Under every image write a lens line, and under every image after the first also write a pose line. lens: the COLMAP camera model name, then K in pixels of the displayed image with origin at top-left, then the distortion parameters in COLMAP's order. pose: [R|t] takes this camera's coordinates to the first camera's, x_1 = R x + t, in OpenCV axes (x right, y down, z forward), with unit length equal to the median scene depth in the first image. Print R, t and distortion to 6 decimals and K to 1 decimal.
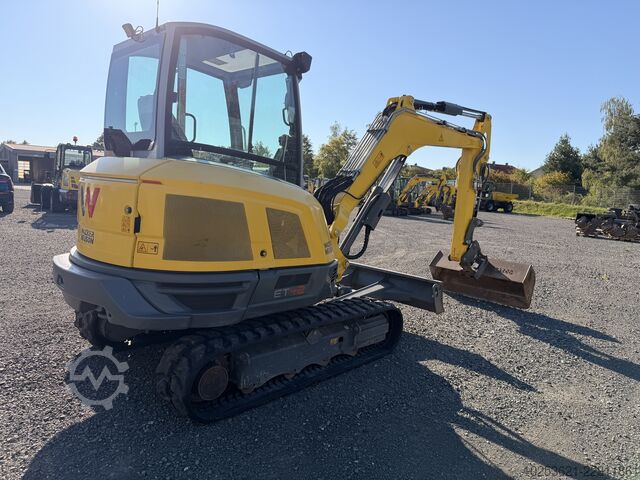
lens RADIAL K [[469.8, 0, 317.7], [0, 469.8, 242.2], [0, 0, 1]] dist [0.026741, -0.037528]
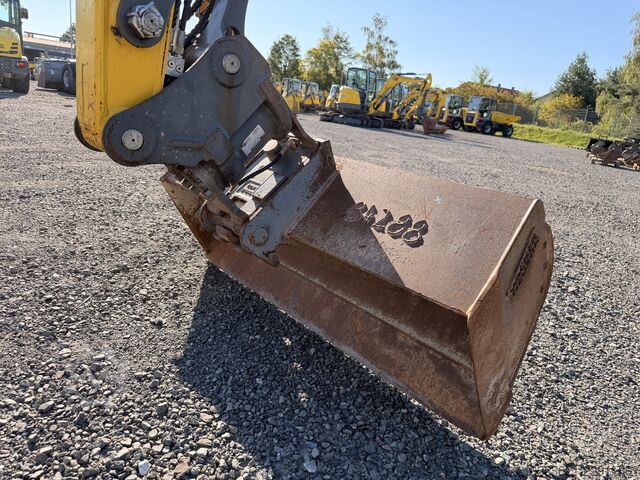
lens RADIAL K [[469.8, 0, 315.3], [0, 469.8, 234.7], [0, 0, 1]] dist [0.026741, -0.037528]
pose [[0.997677, 0.066494, 0.014772, 0.048221], [-0.067976, 0.985771, 0.153733, 0.005166], [-0.004339, -0.154380, 0.988002, 0.107983]]
